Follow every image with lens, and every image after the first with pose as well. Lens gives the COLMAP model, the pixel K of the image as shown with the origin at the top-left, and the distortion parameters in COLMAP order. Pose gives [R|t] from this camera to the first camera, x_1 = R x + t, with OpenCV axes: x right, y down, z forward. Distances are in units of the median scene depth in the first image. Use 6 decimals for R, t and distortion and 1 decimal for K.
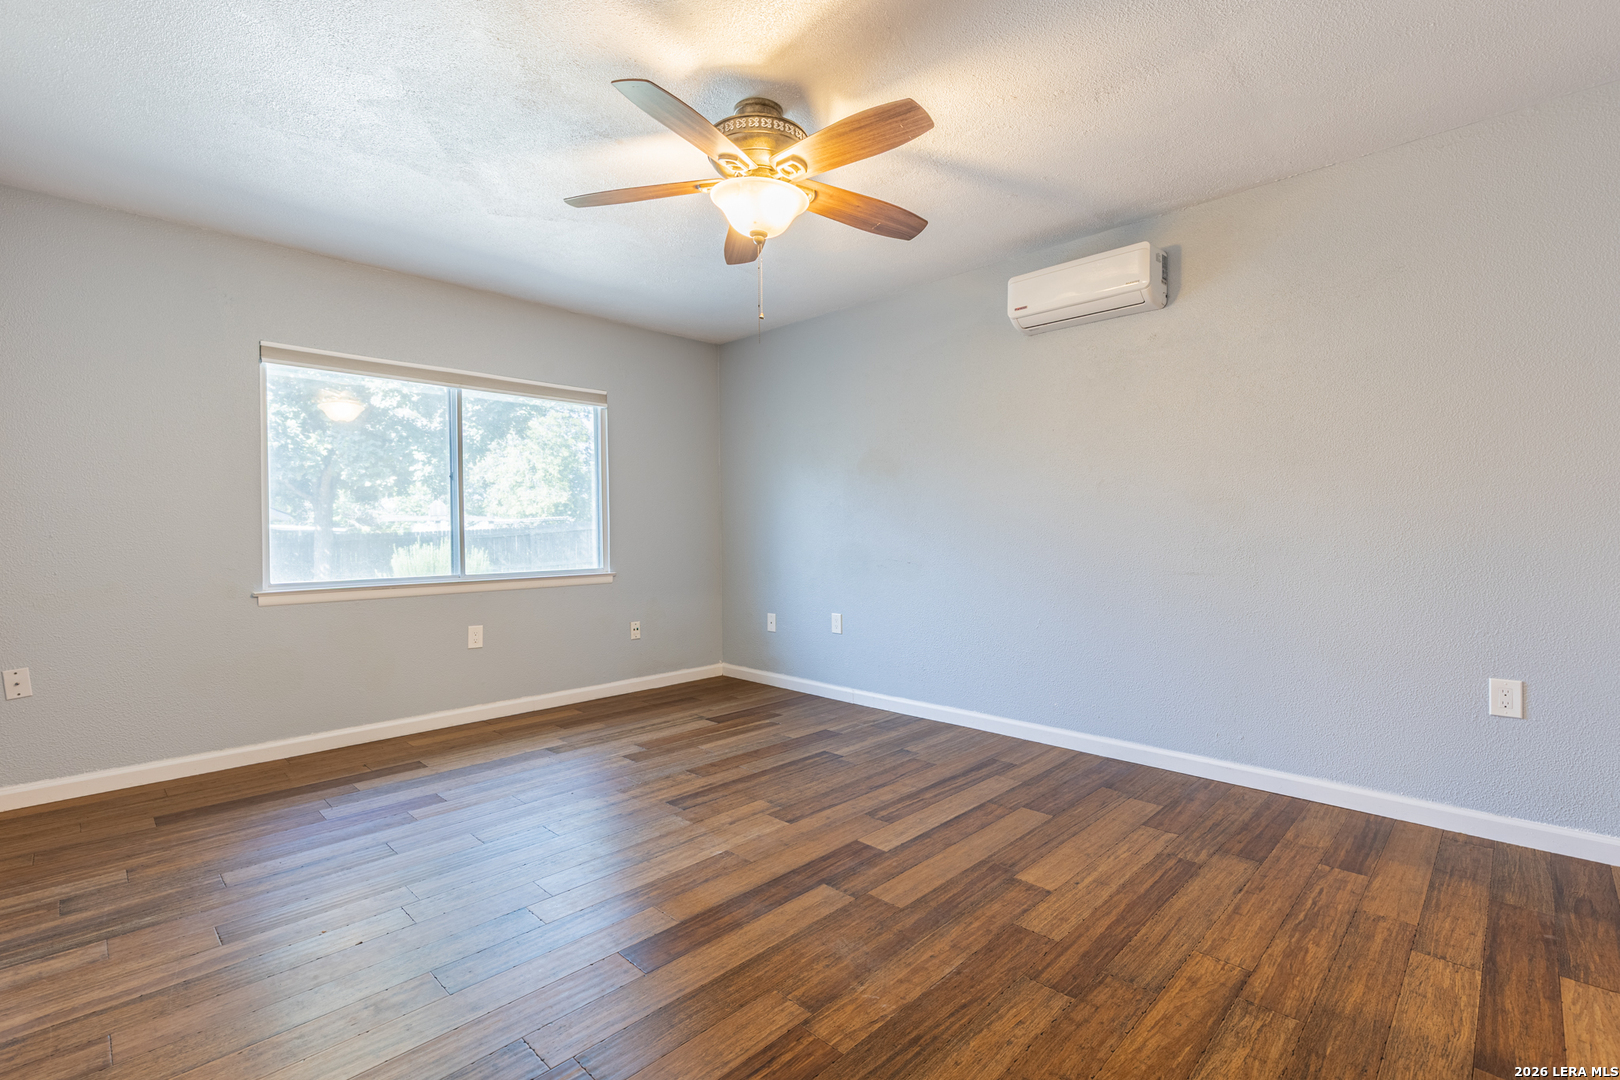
lens RADIAL K [[727.1, 0, 809.7], [0, 727.1, 535.1], [0, 0, 1]] dist [0.002122, -0.000070]
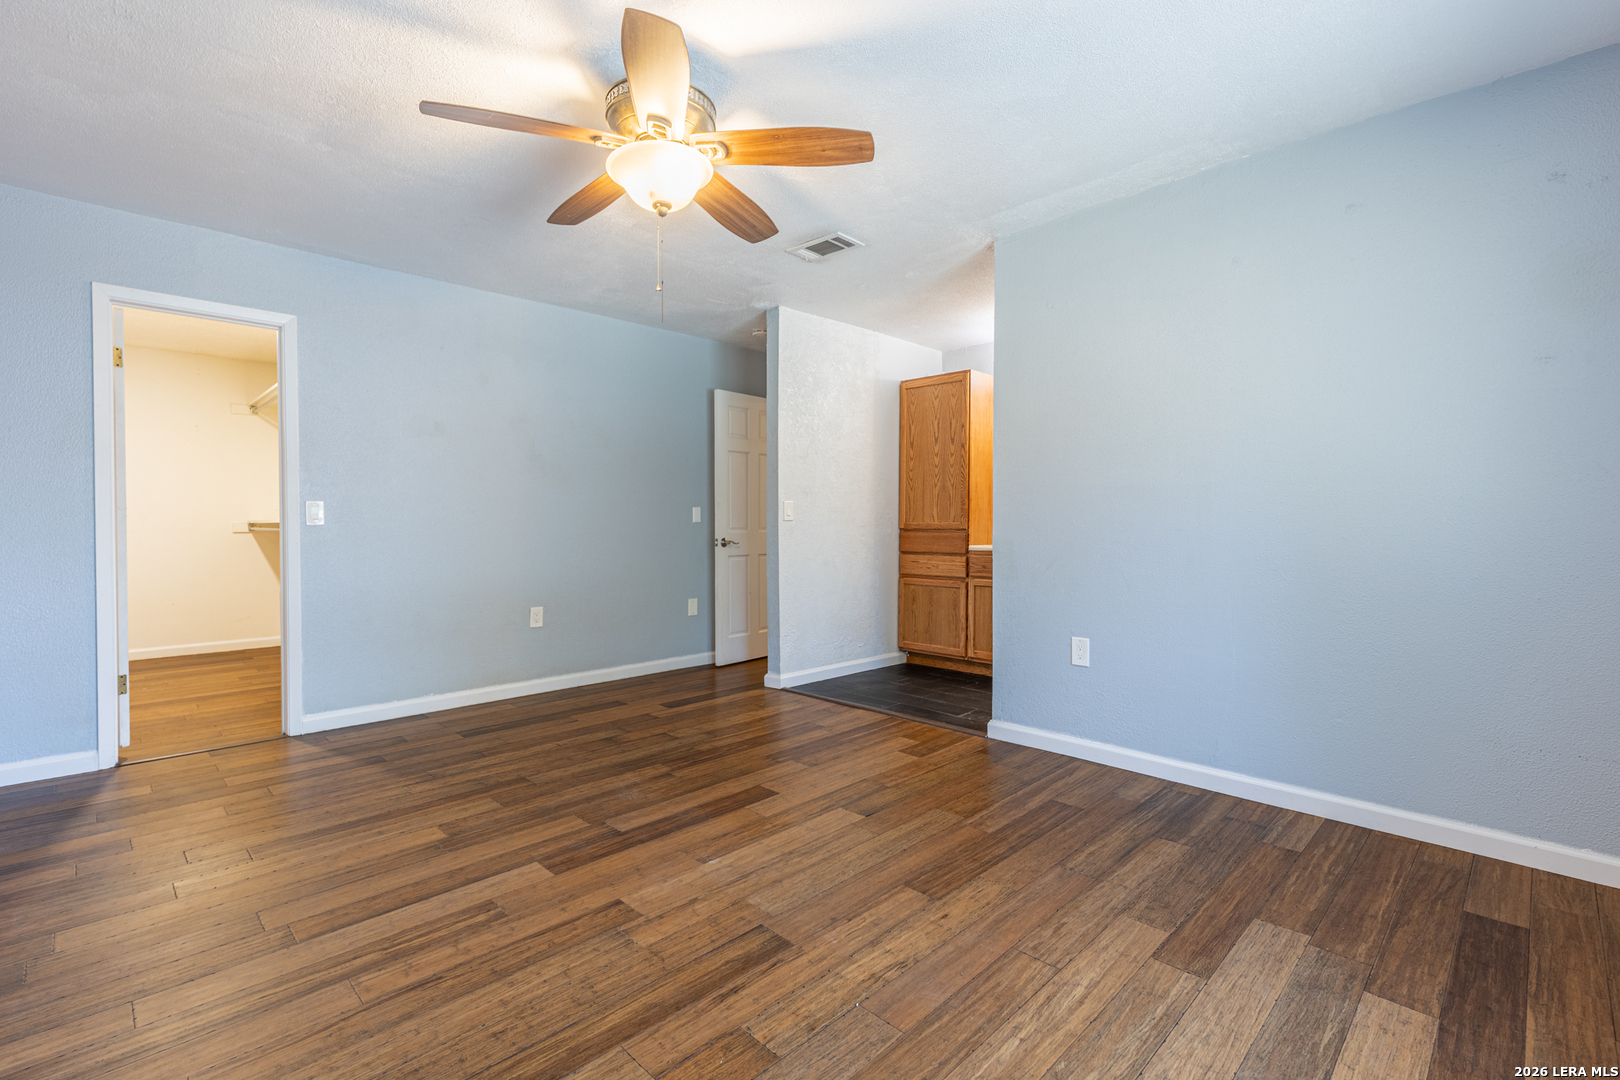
lens RADIAL K [[732.7, 0, 820.1], [0, 732.7, 538.4], [0, 0, 1]] dist [0.004324, 0.000063]
pose [[-0.999934, 0.011463, -0.000629, -0.269966], [0.011446, 0.999671, 0.022939, -0.005225], [0.000892, 0.022930, -0.999737, 1.949796]]
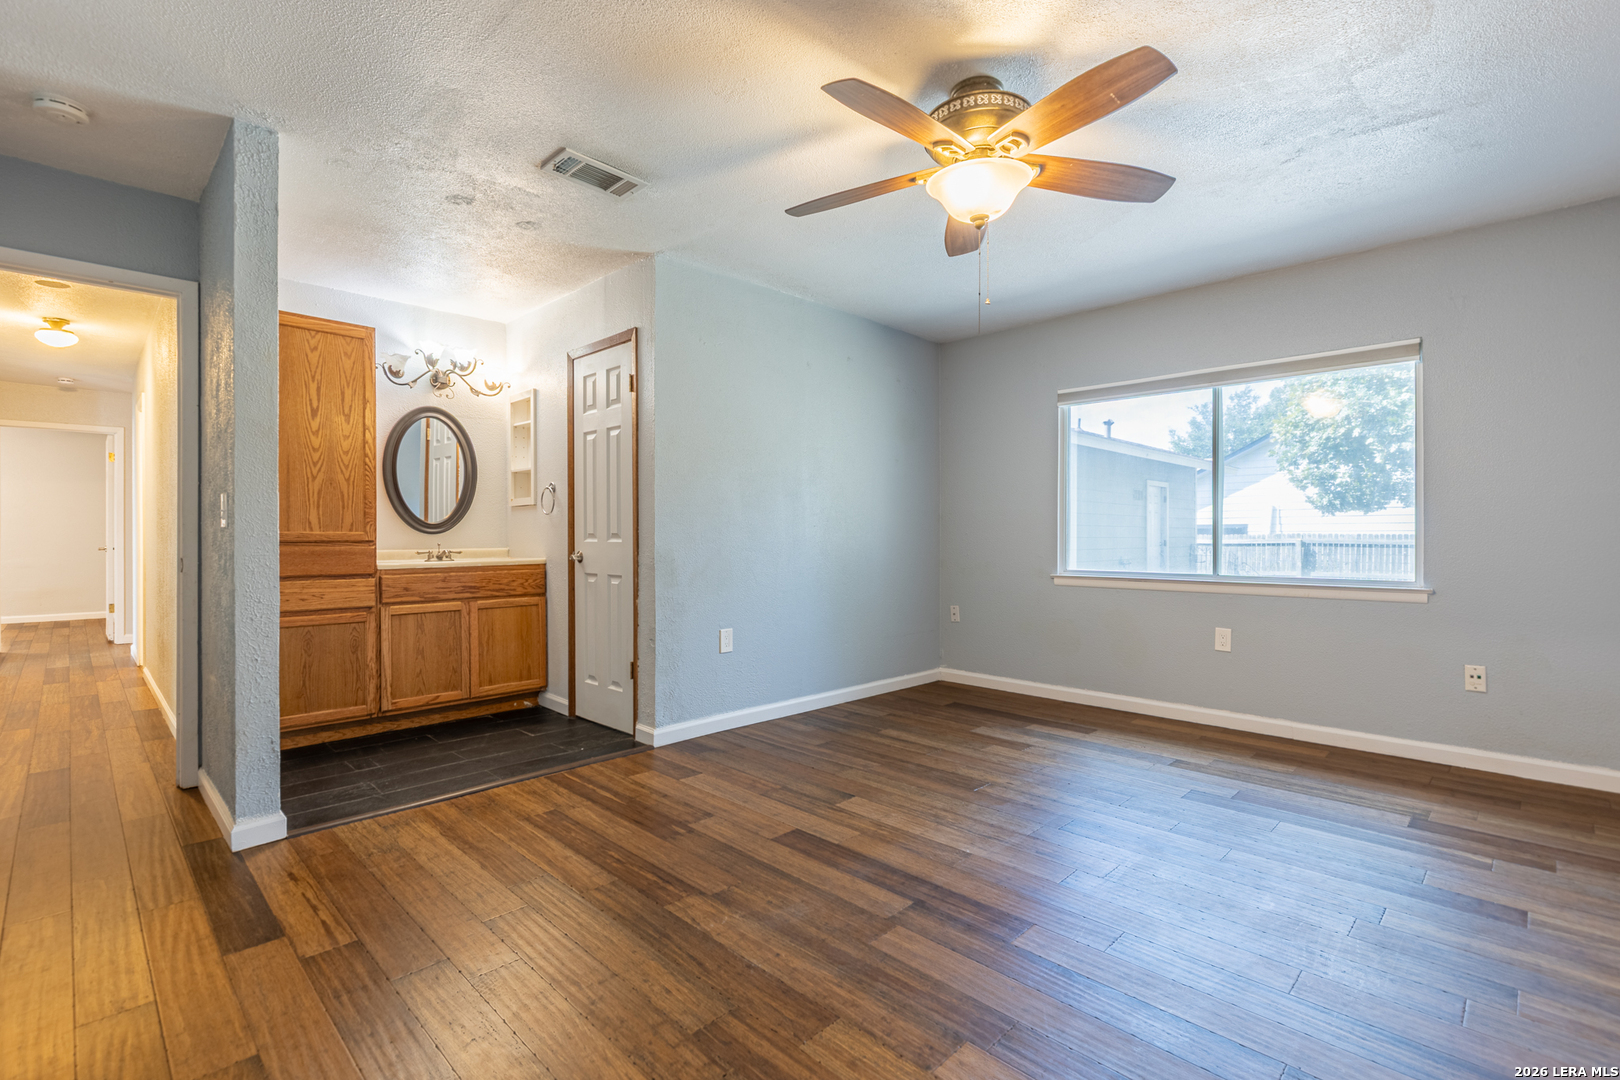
lens RADIAL K [[732.7, 0, 820.1], [0, 732.7, 538.4], [0, 0, 1]] dist [0.004324, 0.000063]
pose [[0.006087, 0.014415, -0.999878, 0.888197], [-0.004660, 0.999886, 0.014387, -0.011522], [0.999971, 0.004572, 0.006153, 0.788894]]
